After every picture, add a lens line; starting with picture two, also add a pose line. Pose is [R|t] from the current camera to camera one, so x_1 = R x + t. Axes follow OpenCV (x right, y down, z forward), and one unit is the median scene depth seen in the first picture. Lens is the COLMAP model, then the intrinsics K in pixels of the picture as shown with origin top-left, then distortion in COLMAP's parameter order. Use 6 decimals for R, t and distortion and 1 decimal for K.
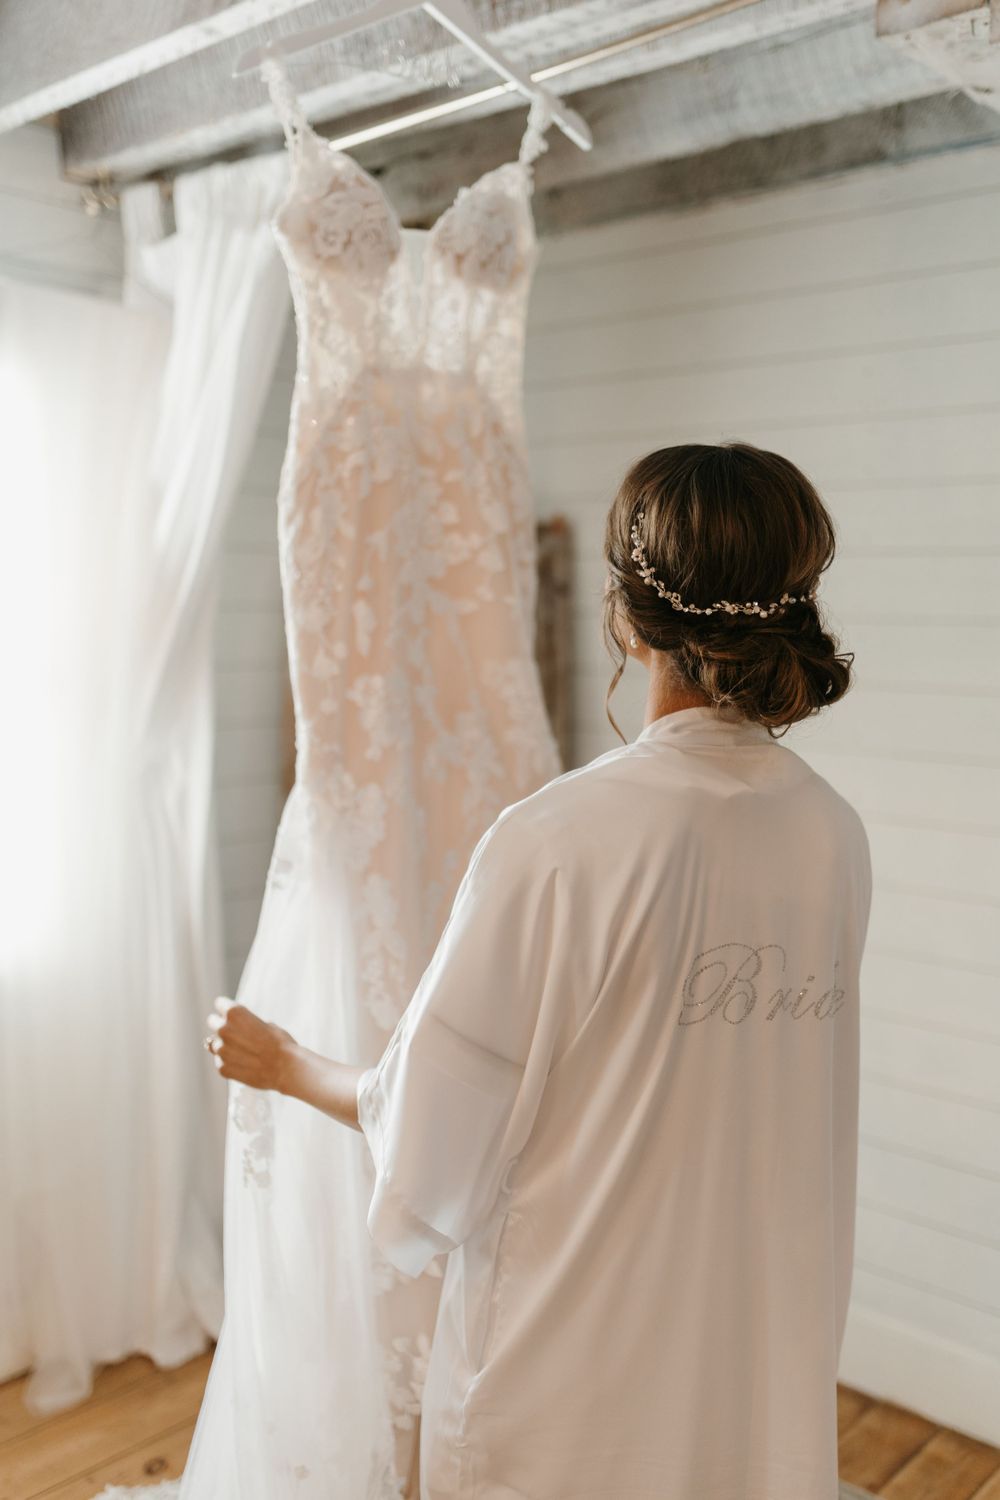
lens RADIAL K [[1437.0, 0, 437.7], [0, 1437.0, 749.8], [0, 0, 1]] dist [0.010012, -0.017480]
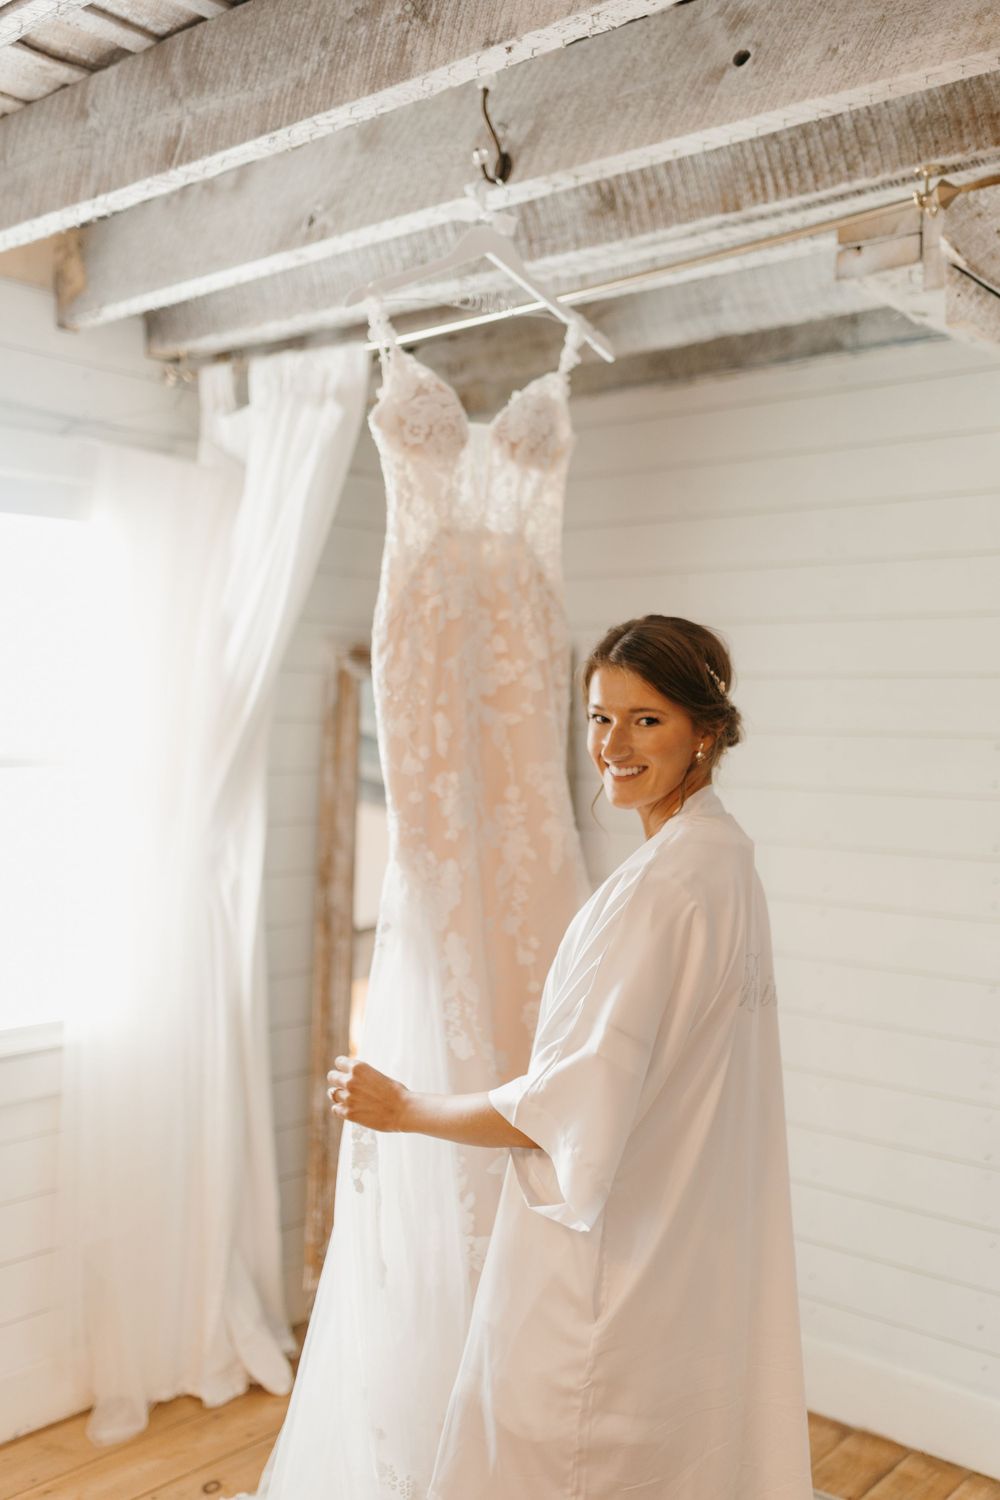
lens RADIAL K [[1450.5, 0, 435.6], [0, 1450.5, 751.6], [0, 0, 1]] dist [-0.058853, 0.114516]
pose [[0.999700, 0.009604, 0.022551, -0.077879], [-0.007669, 0.996405, -0.084367, 0.033526], [-0.023280, 0.084169, 0.996180, -0.237841]]
